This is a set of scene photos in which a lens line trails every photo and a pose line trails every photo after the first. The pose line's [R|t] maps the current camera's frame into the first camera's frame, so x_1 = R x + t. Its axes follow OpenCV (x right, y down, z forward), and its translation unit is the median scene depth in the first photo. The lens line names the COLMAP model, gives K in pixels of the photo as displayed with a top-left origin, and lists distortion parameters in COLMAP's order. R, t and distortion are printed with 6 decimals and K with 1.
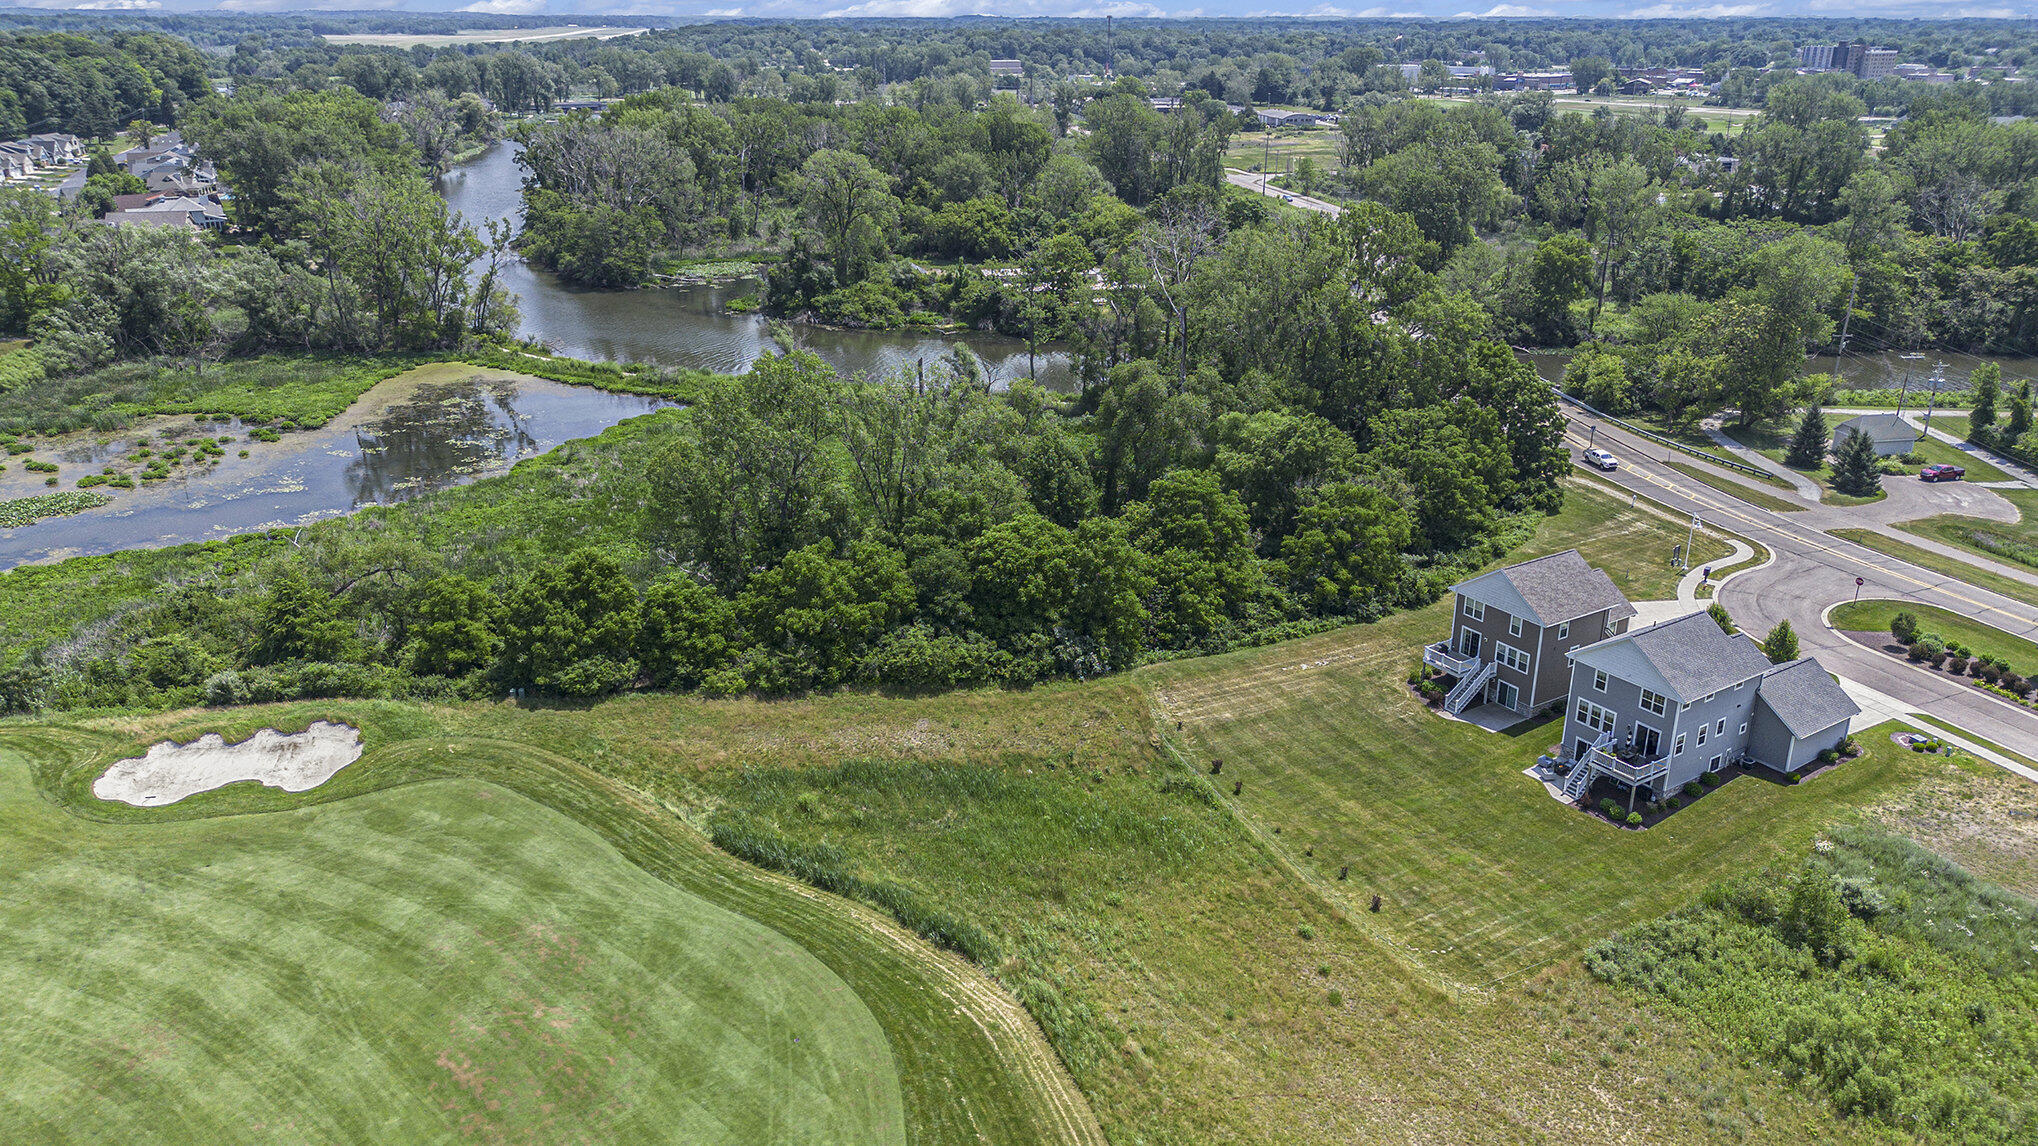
lens RADIAL K [[1418.2, 0, 978.1], [0, 1418.2, 535.1], [0, 0, 1]] dist [0.058263, -0.060334]
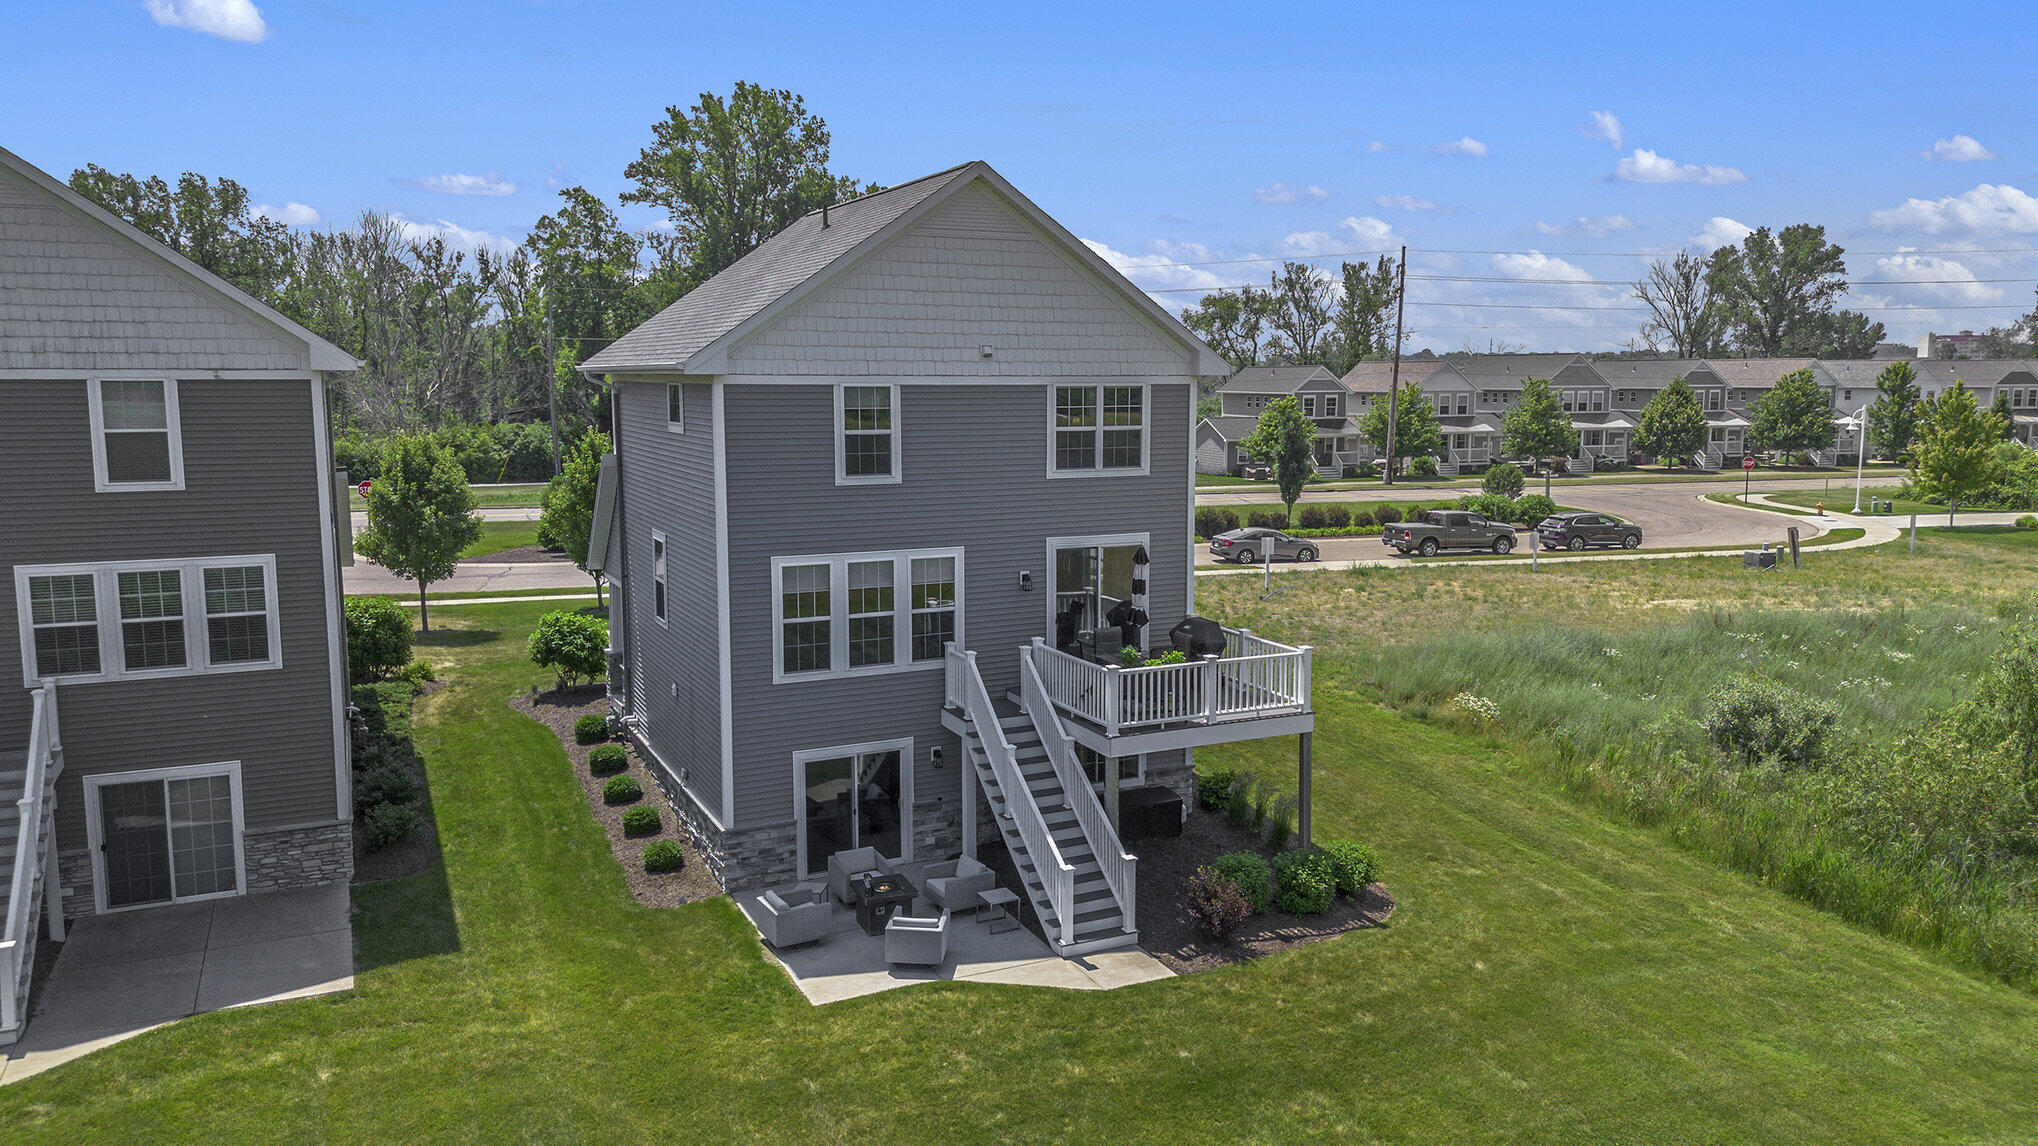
lens RADIAL K [[1458.9, 0, 1026.3], [0, 1458.9, 565.0], [0, 0, 1]] dist [0.070109, -0.058129]
pose [[0.094204, -0.112434, 0.989184, 0.189079], [0.327455, 0.941816, 0.075865, 0.097892], [-0.940159, 0.316767, 0.125540, 0.836706]]
